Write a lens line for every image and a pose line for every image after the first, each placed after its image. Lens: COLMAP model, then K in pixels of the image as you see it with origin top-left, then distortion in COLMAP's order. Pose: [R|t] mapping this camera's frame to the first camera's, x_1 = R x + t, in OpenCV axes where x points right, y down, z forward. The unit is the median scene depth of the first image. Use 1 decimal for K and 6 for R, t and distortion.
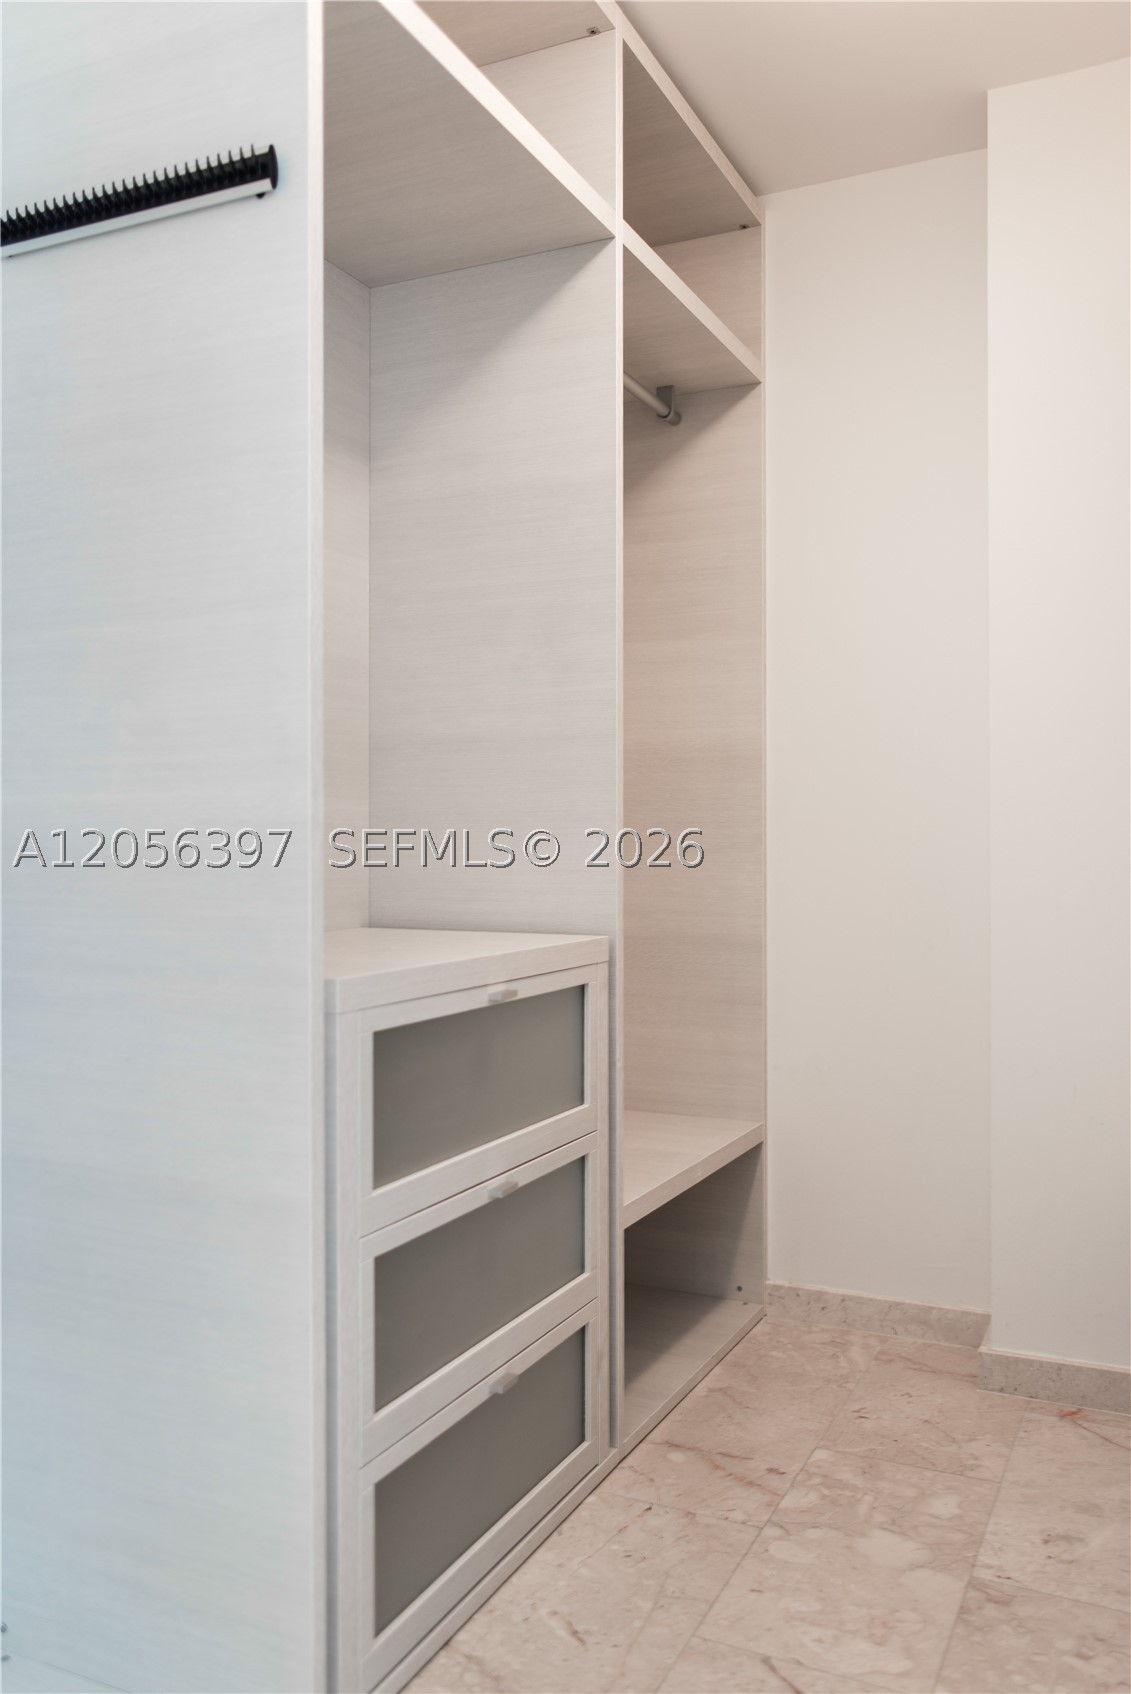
lens RADIAL K [[1358.0, 0, 576.8], [0, 1358.0, 852.1], [0, 0, 1]] dist [-0.057779, 0.016689]
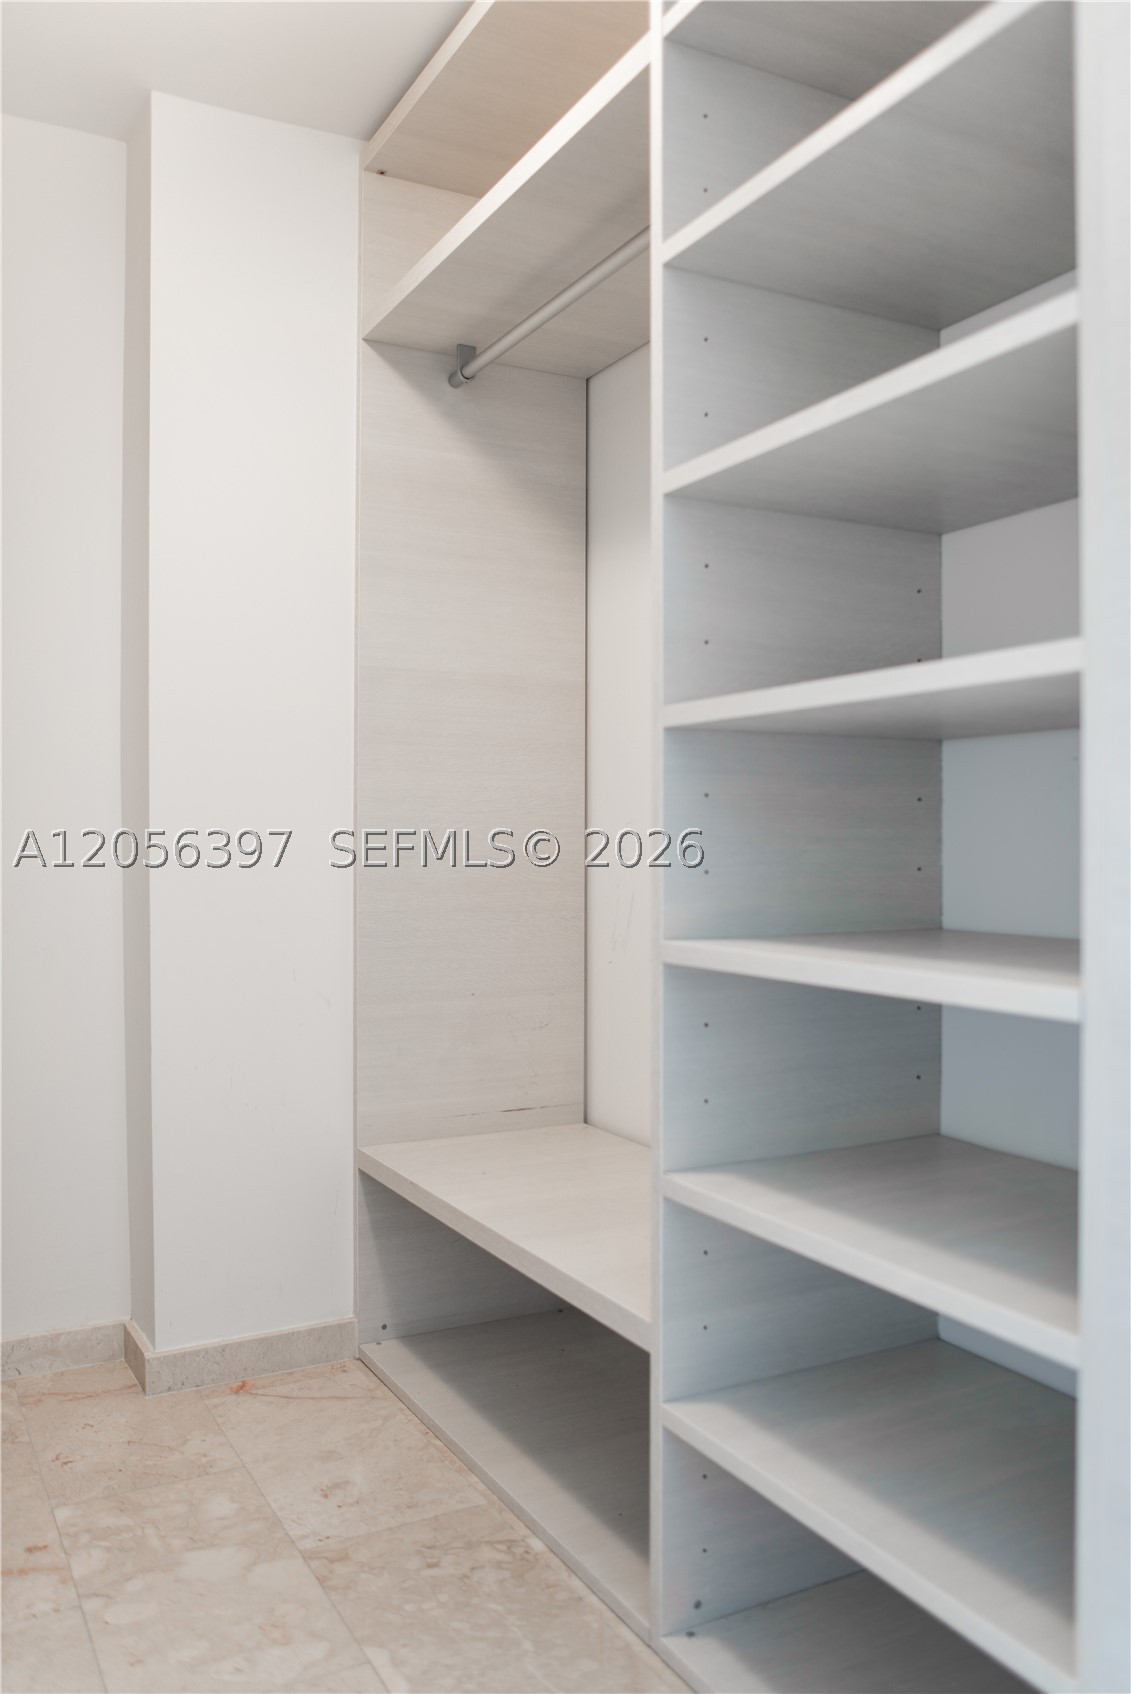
lens RADIAL K [[1358.0, 0, 577.2], [0, 1358.0, 844.6], [0, 0, 1]] dist [-0.057779, 0.016689]
pose [[0.518217, 0.014128, 0.855132, -0.460252], [-0.008897, 0.999899, -0.011128, 0.001443], [-0.855203, -0.001841, 0.518290, 0.256886]]
